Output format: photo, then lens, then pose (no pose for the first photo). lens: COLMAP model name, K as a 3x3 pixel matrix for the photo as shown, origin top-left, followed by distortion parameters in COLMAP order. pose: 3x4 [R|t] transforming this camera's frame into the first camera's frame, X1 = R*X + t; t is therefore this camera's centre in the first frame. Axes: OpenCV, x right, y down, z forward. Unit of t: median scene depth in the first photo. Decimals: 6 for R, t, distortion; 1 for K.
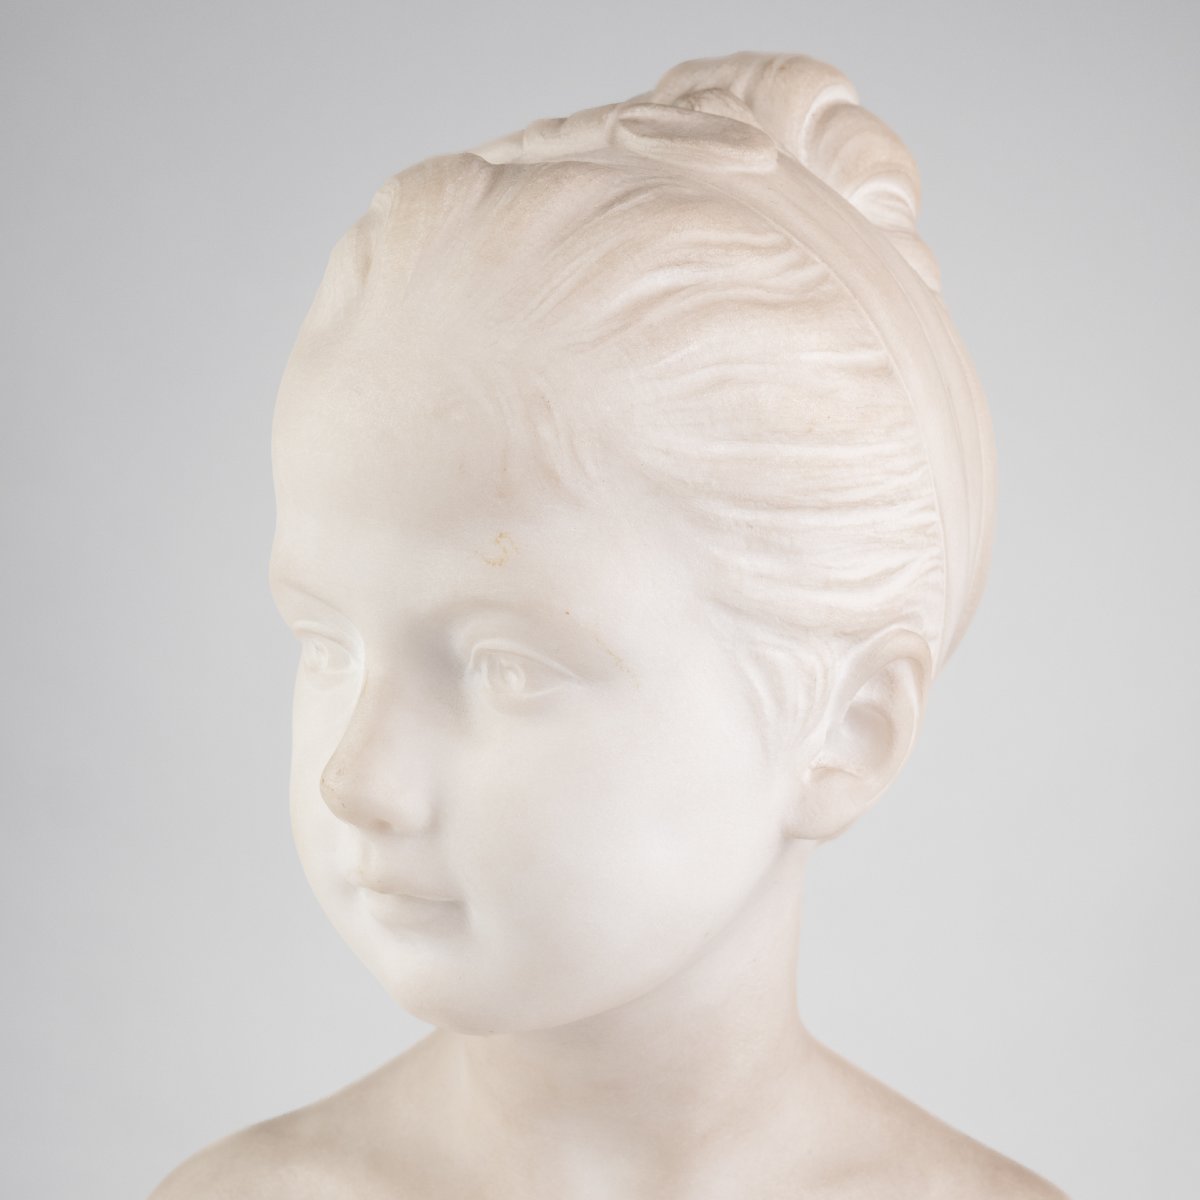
lens RADIAL K [[2485.8, 0, 600.0], [0, 2485.8, 600.0], [0, 0, 1]] dist [-0.009146, -0.018464]
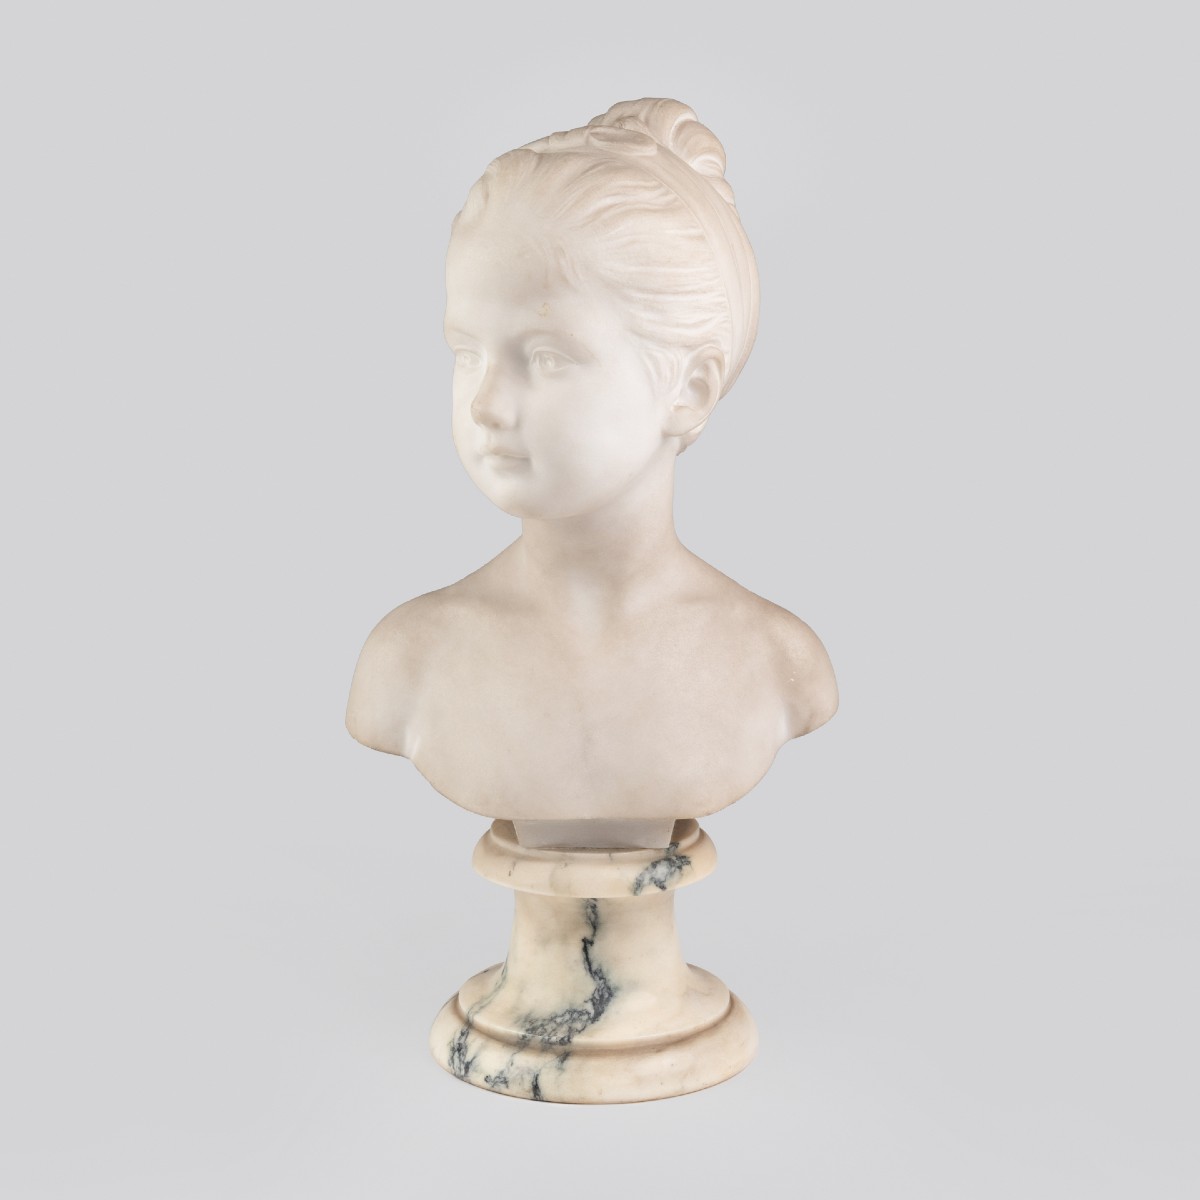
lens RADIAL K [[2613.7, 0, 600.7], [0, 2613.7, 475.5], [0, 0, 1]] dist [-0.055354, -0.023050]
pose [[0.999820, -0.010125, 0.016033, -0.026513], [0.010400, 0.999799, -0.017162, 0.183522], [-0.015856, 0.017326, 0.999724, -1.549498]]
